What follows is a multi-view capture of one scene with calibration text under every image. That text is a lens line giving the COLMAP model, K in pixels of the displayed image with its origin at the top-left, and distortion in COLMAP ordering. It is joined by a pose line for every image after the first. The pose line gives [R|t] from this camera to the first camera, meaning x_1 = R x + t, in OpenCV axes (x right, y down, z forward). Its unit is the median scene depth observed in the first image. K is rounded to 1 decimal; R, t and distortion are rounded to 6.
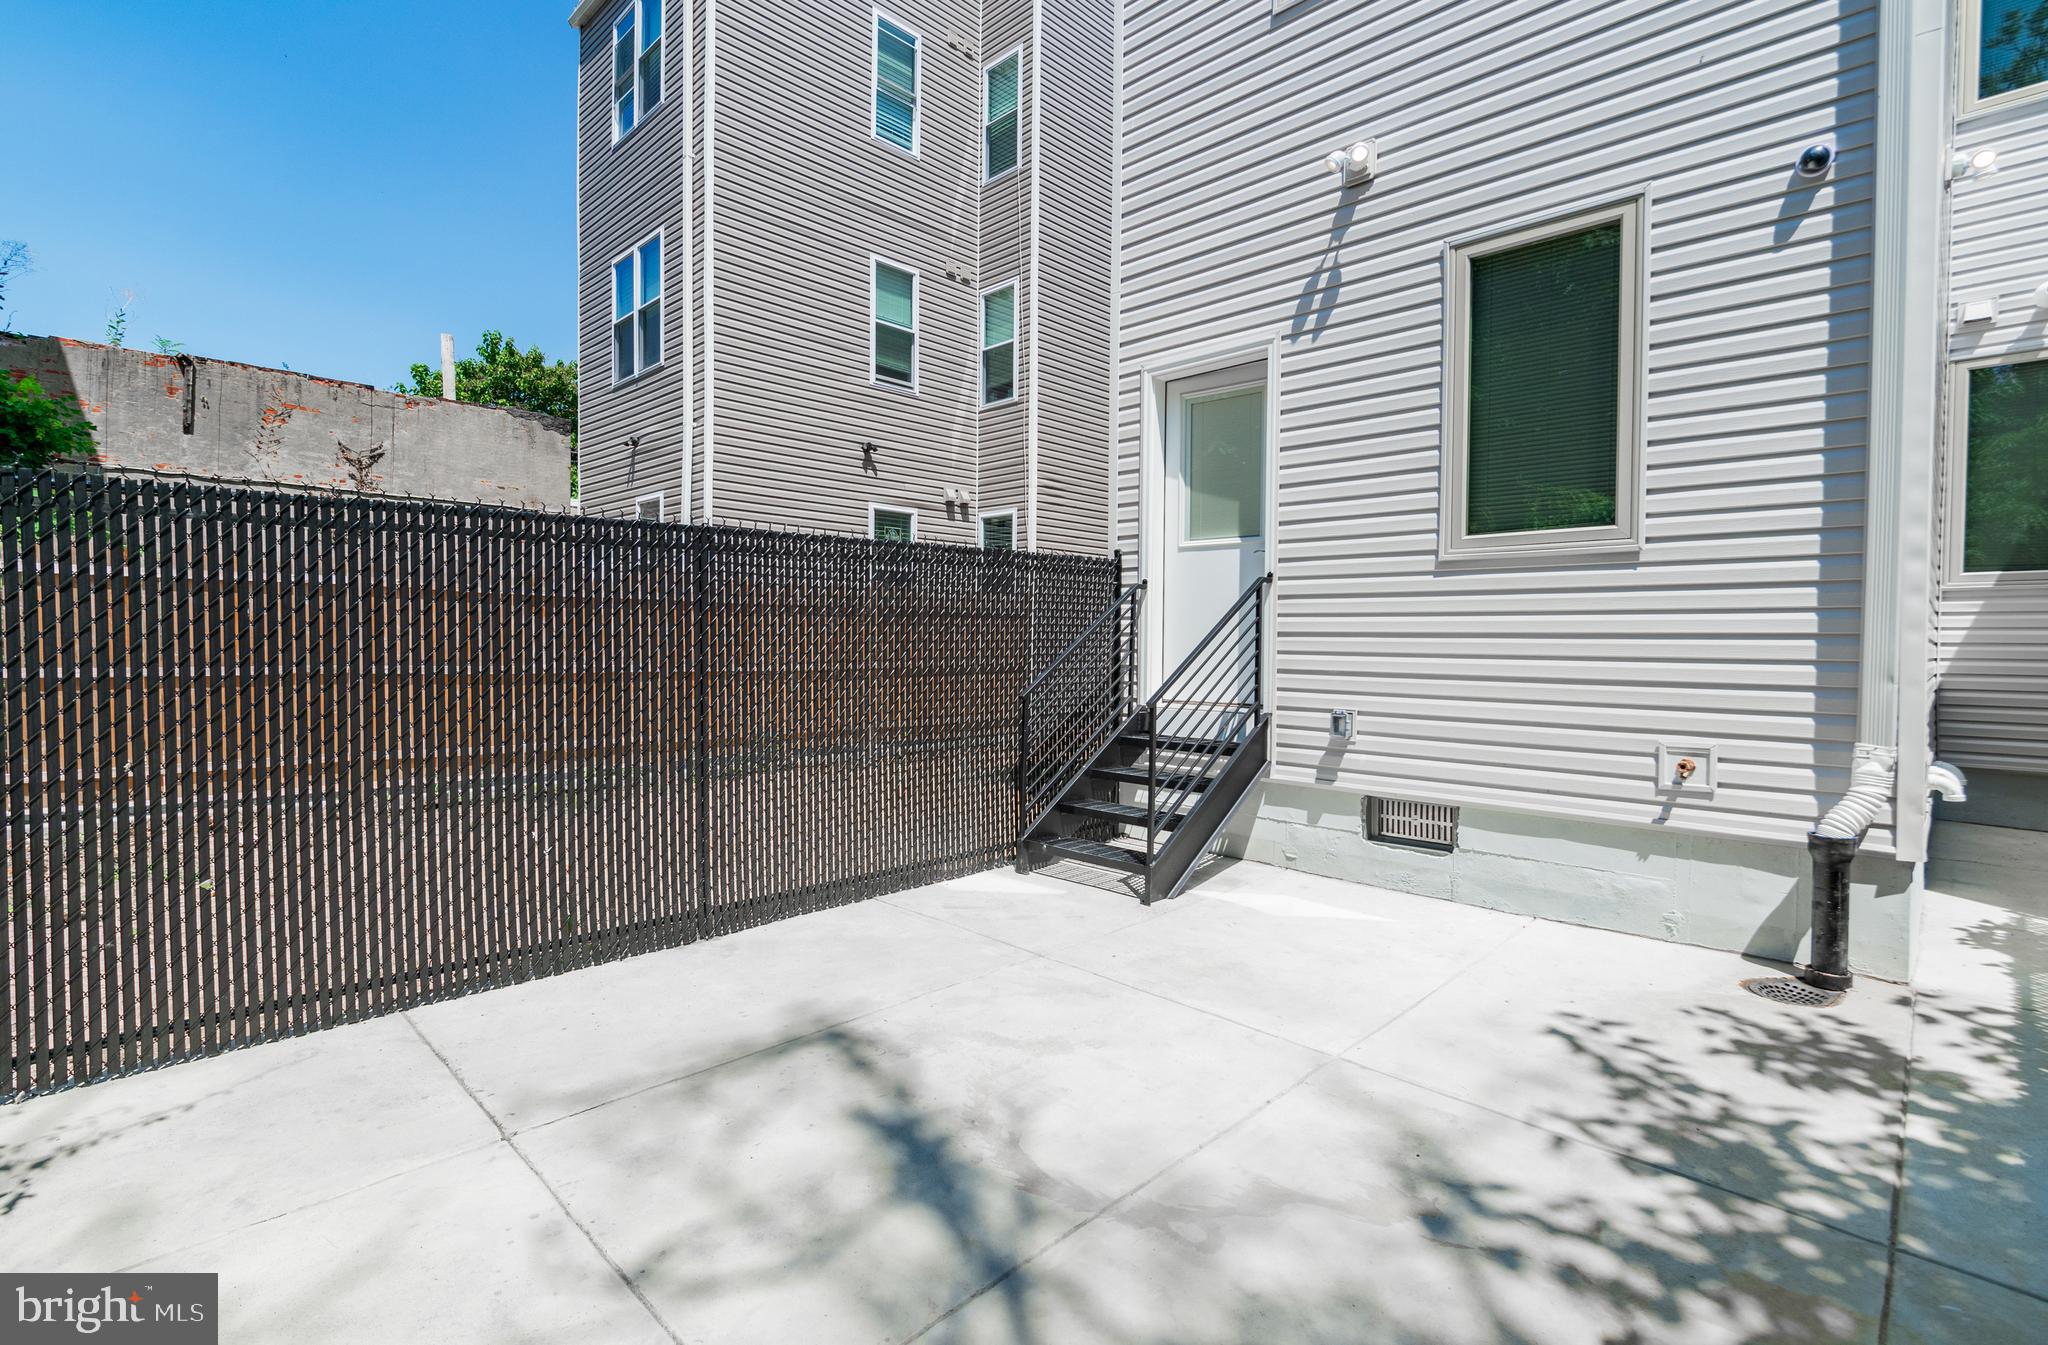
lens RADIAL K [[938.6, 0, 1045.5], [0, 938.6, 667.5], [0, 0, 1]] dist [-0.016136, 0.000610]
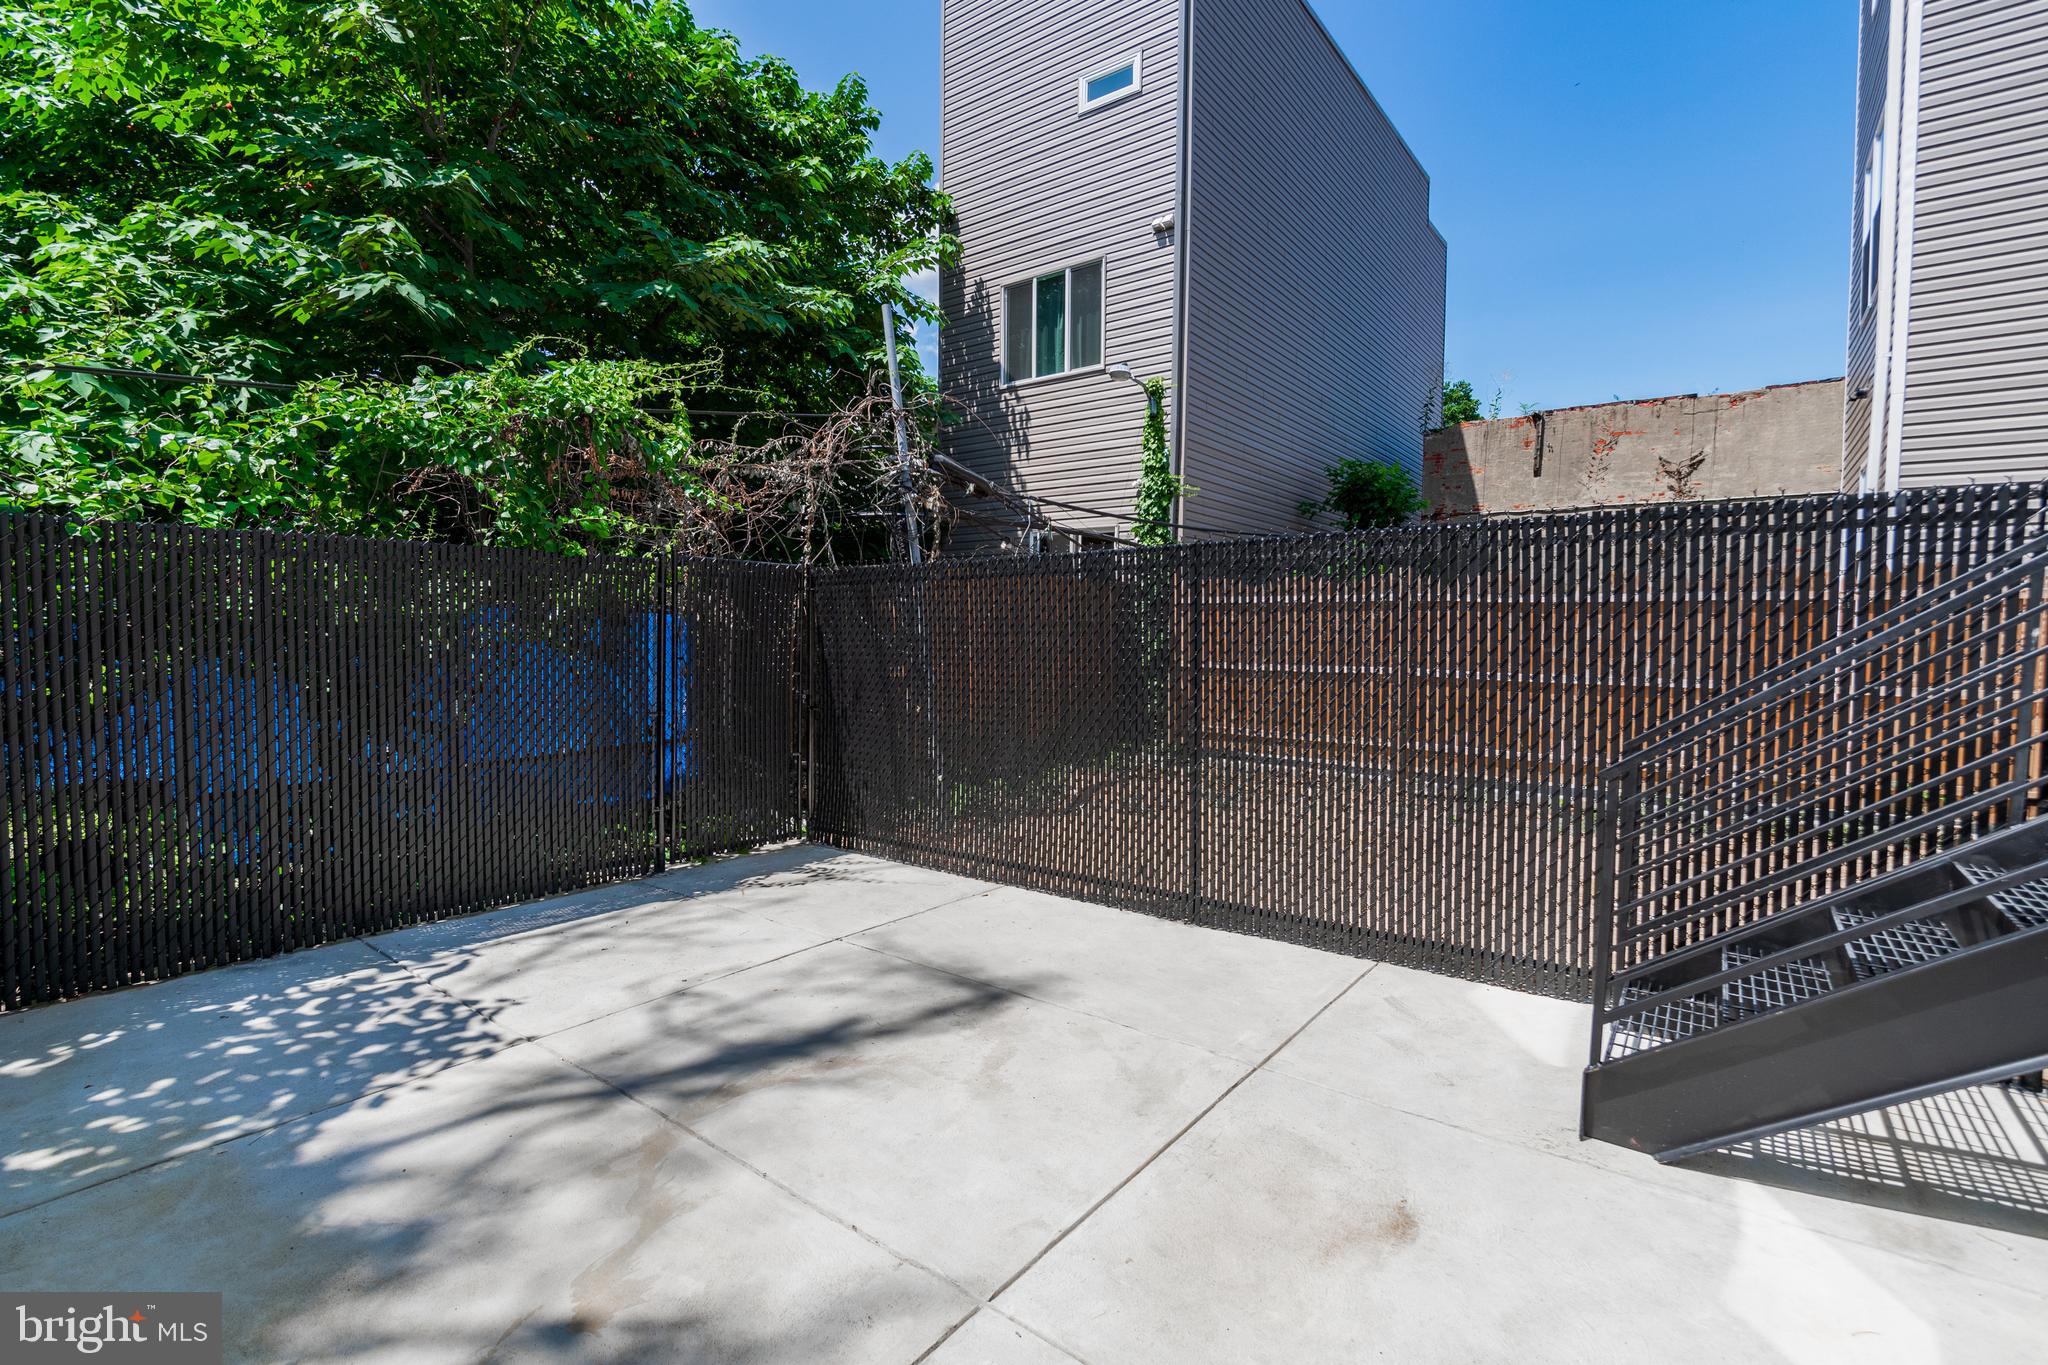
lens RADIAL K [[914.2, 0, 1024.5], [0, 914.2, 655.9], [0, 0, 1]] dist [-0.004500, 0.000313]
pose [[0.123874, 0.019041, -0.992115, 0.676648], [-0.036776, 0.999217, 0.014585, -0.031374], [0.991616, 0.034680, 0.124477, 0.675119]]
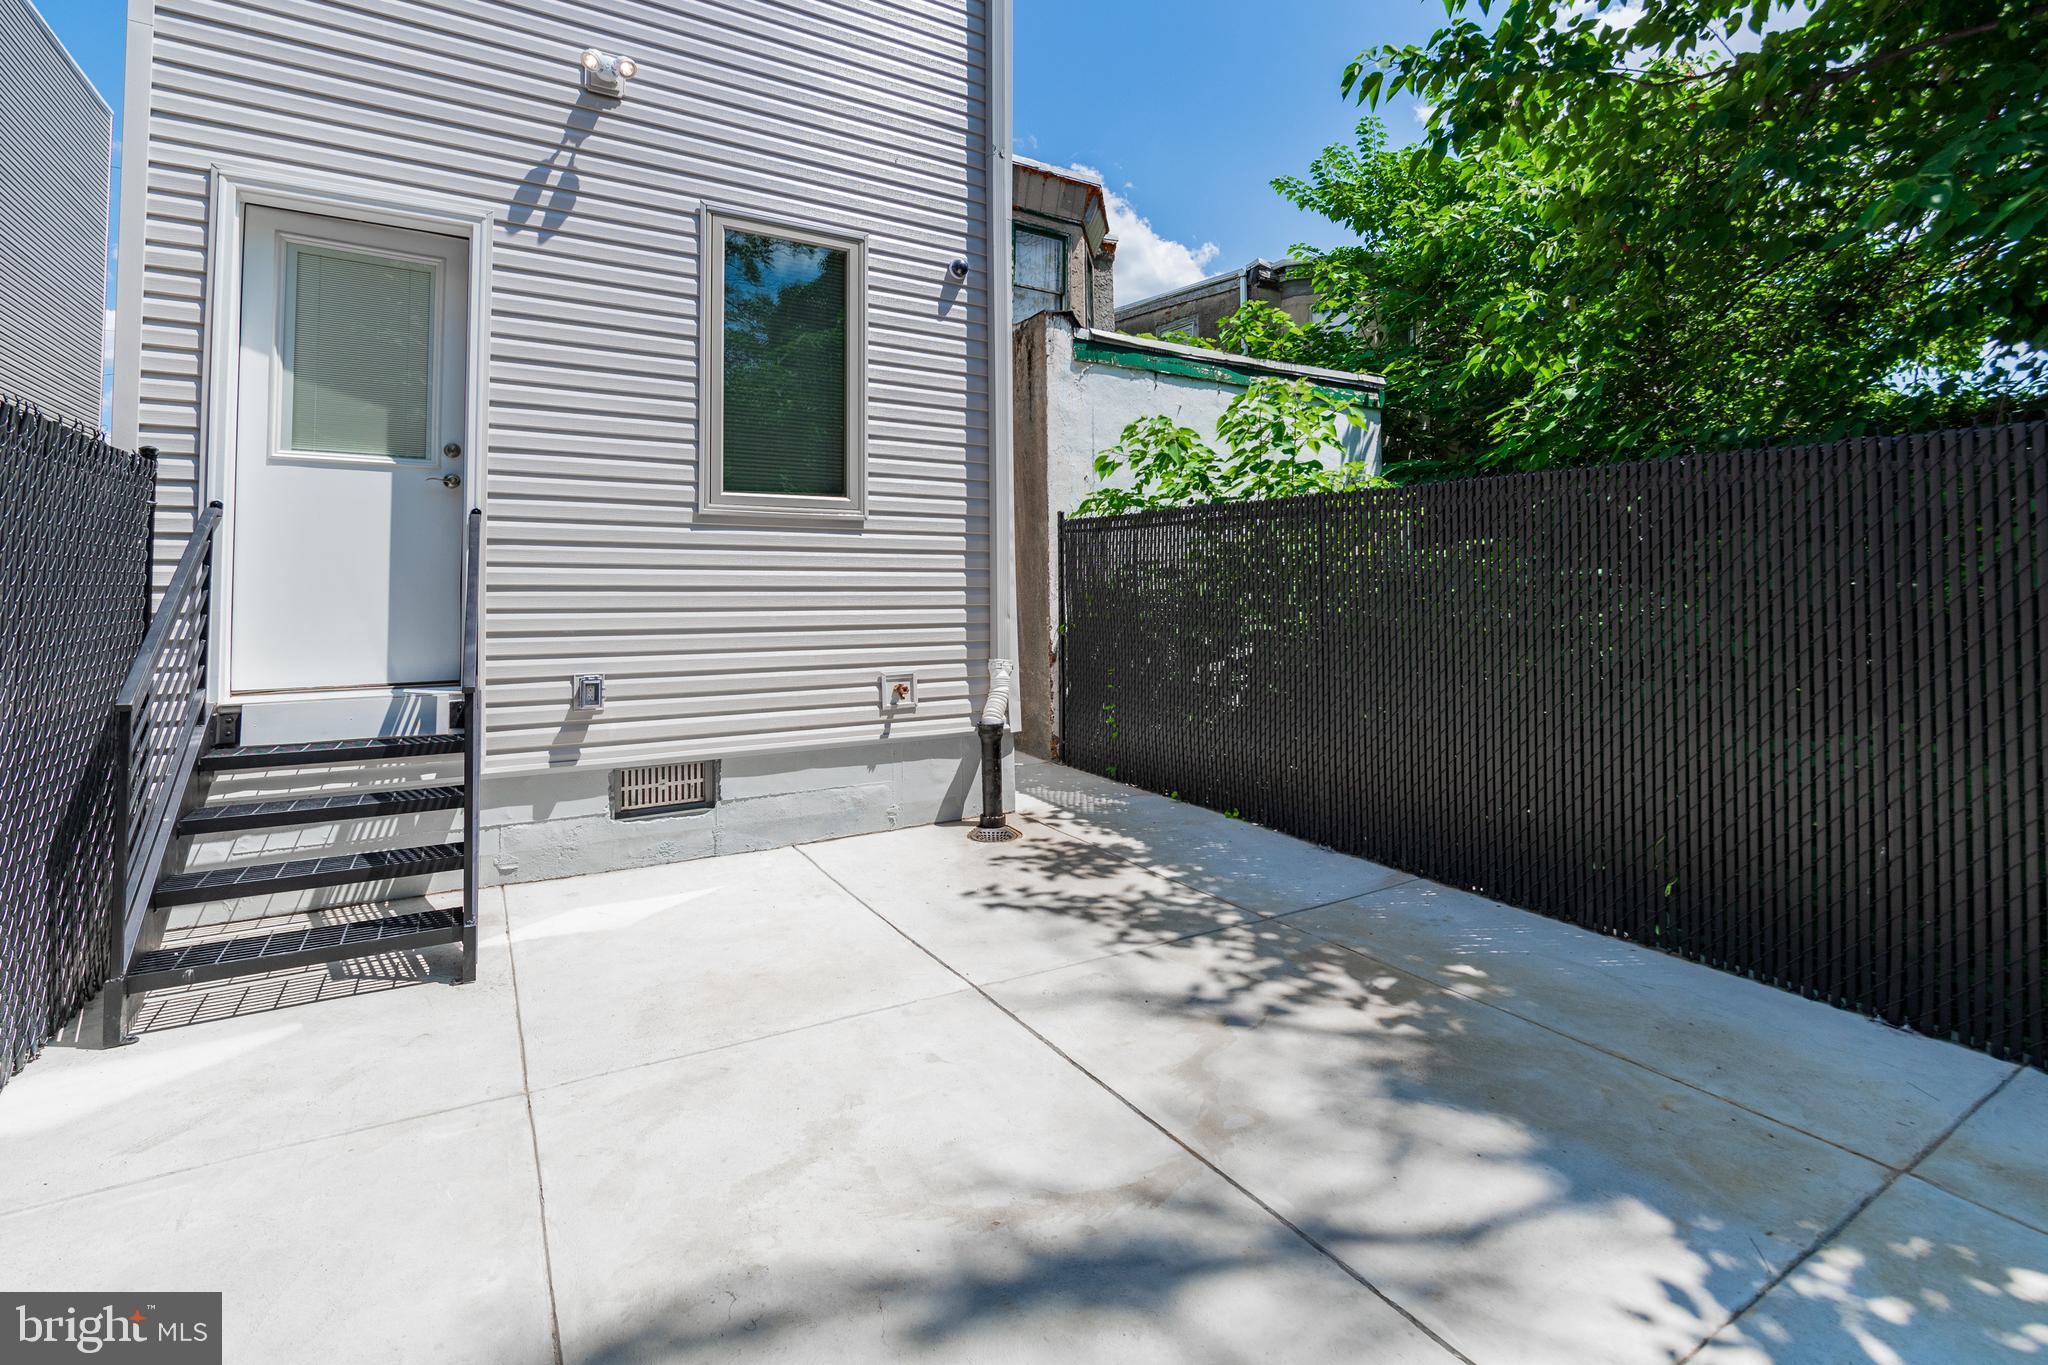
lens RADIAL K [[933.2, 0, 1028.1], [0, 933.2, 557.9], [0, 0, 1]] dist [-0.011347, -0.000368]
pose [[0.262750, 0.031034, 0.964365, -0.510307], [0.036442, 0.998450, -0.042060, -0.015266], [-0.964176, 0.046194, 0.261211, 0.469996]]
